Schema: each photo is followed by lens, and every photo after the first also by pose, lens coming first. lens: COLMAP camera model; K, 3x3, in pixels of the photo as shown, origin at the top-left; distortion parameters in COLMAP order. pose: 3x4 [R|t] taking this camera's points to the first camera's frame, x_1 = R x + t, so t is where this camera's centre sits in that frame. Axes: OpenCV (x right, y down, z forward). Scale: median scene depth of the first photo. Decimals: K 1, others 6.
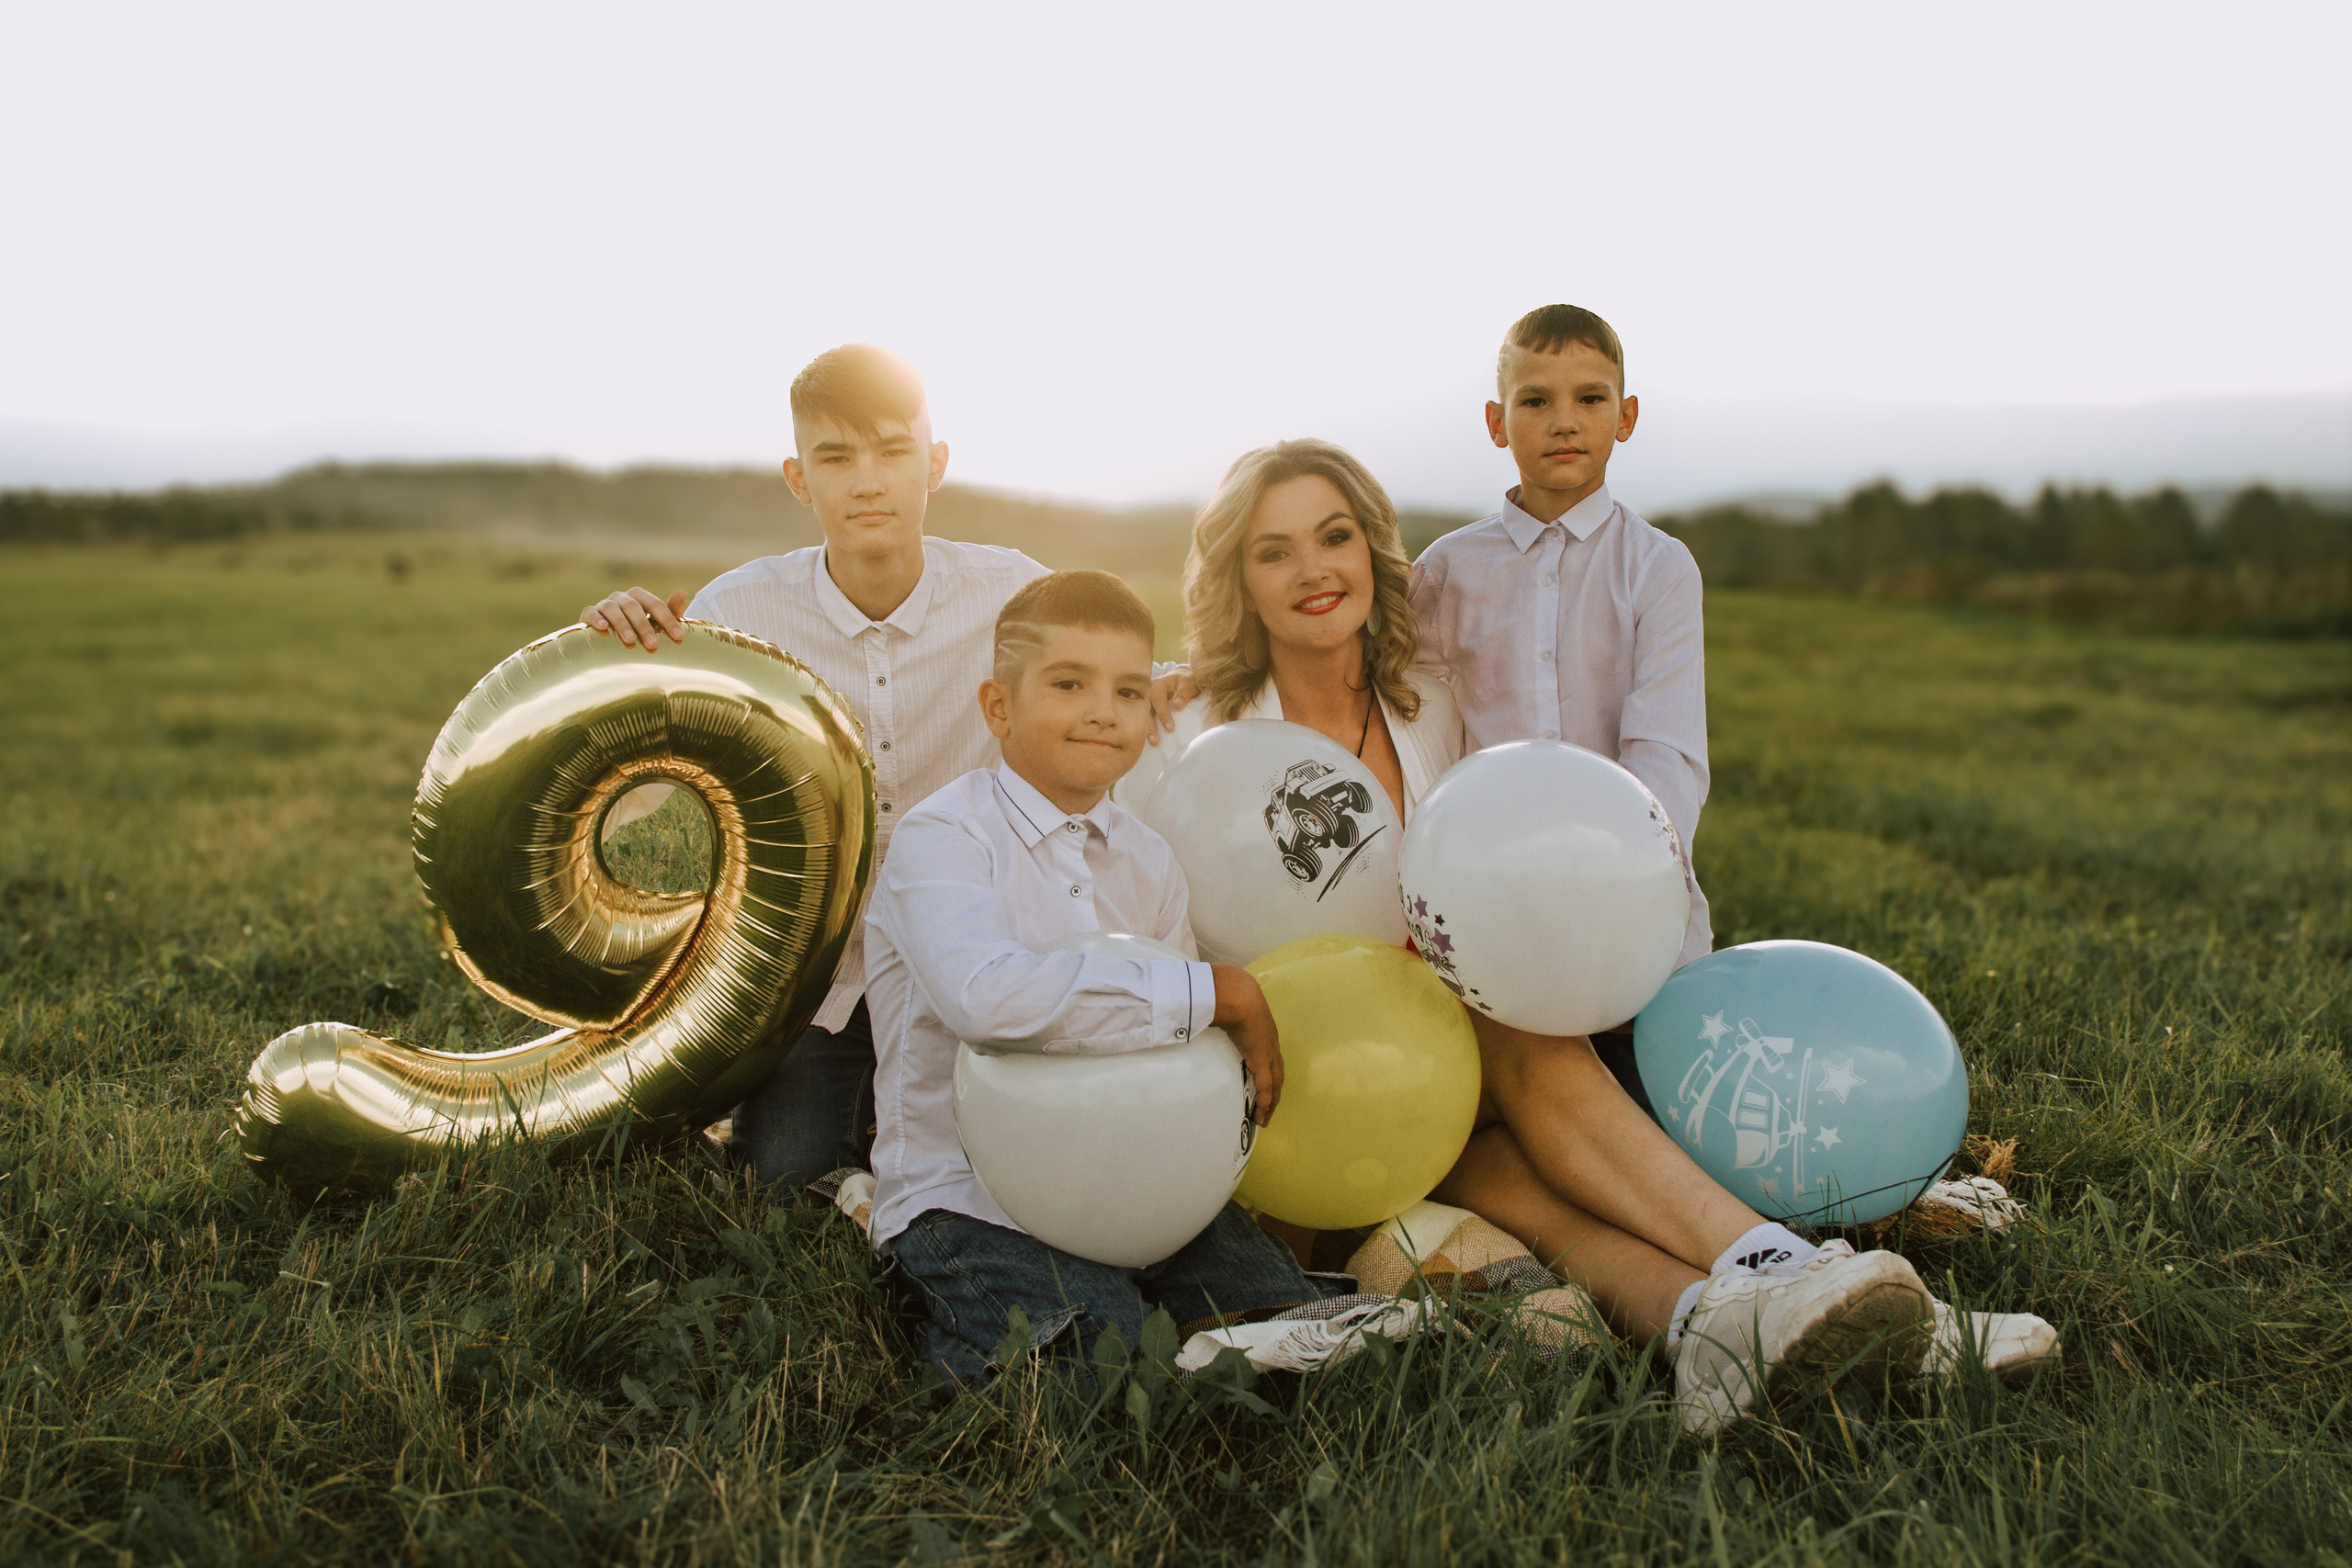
lens RADIAL K [[3113.8, 0, 1043.3], [0, 3113.8, 787.1], [0, 0, 1]] dist [-0.112356, 0.690683]
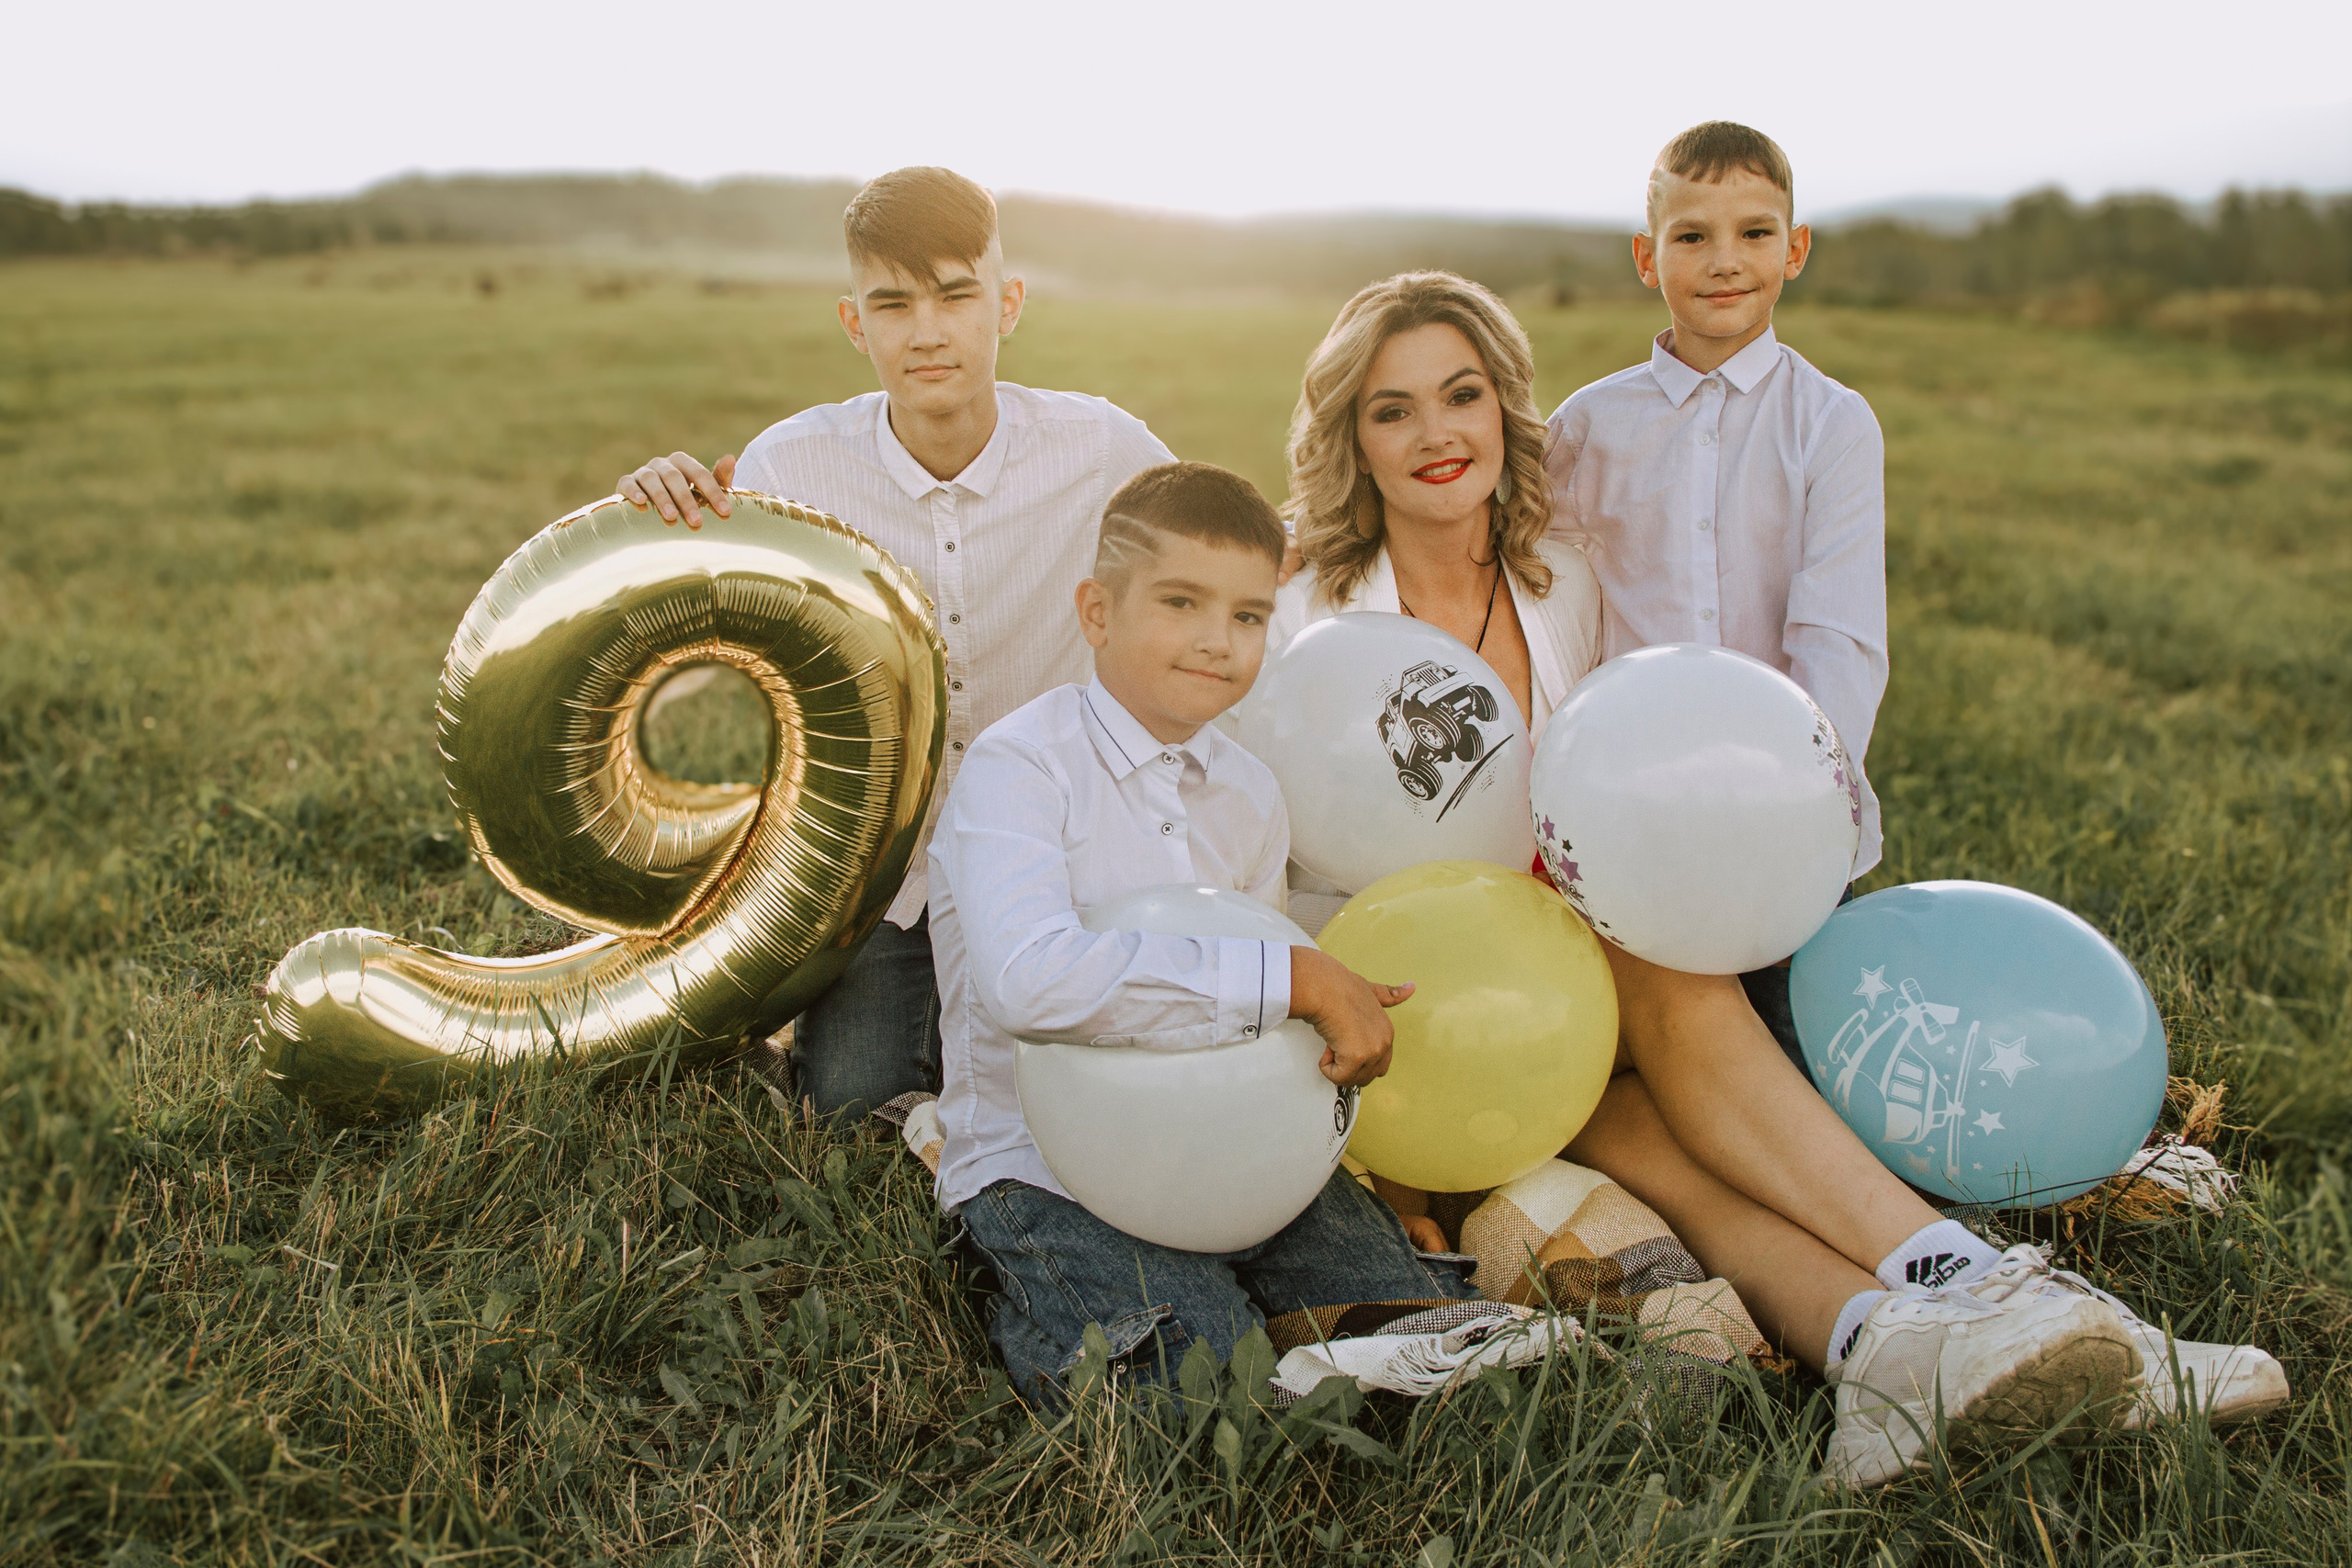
lens RADIAL K [[3113.8, 0, 1043.3], [0, 3113.8, 787.1], [0, 0, 1]] dist [-0.112356, 0.690683]
pose [[0.999255, 0.001961, -0.038550, 0.009017], [0.002224, 0.994125, 0.108214, -0.065002], [0.038536, -0.108219, 0.993380, 0.102267]]
